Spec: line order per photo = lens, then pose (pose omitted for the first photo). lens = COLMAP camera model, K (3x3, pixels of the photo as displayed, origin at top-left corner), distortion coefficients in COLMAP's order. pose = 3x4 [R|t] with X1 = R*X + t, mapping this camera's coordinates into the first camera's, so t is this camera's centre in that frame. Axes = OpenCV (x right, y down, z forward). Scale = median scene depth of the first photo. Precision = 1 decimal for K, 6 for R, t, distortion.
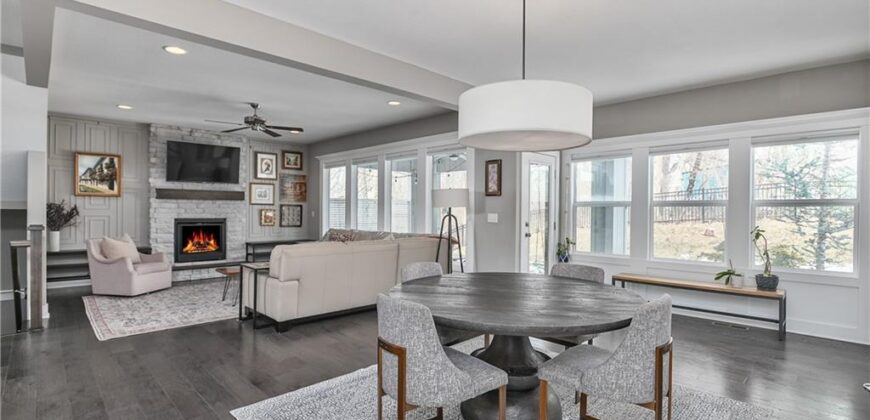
lens RADIAL K [[410.0, 0, 436.7], [0, 410.0, 213.4], [0, 0, 1]] dist [-0.013154, 0.000544]
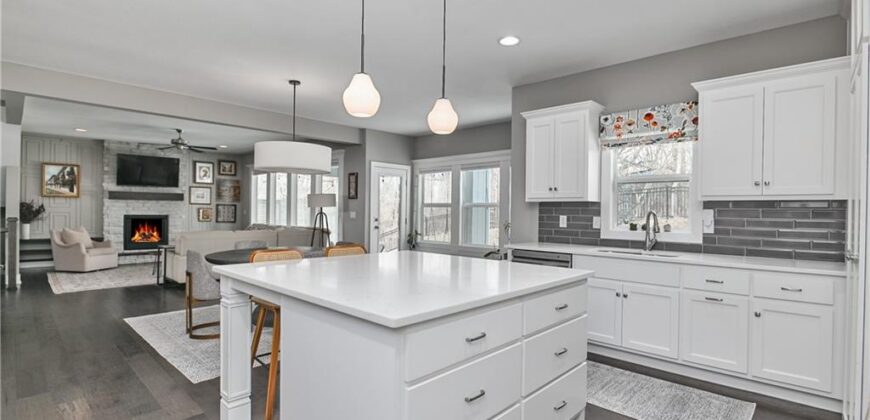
lens RADIAL K [[410.0, 0, 435.5], [0, 410.0, 213.4], [0, 0, 1]] dist [-0.013154, 0.000544]
pose [[0.999434, 0.004735, 0.033317, 0.309500], [-0.004740, 0.999989, 0.000055, 0.003691], [-0.033316, -0.000213, 0.999445, -0.322358]]
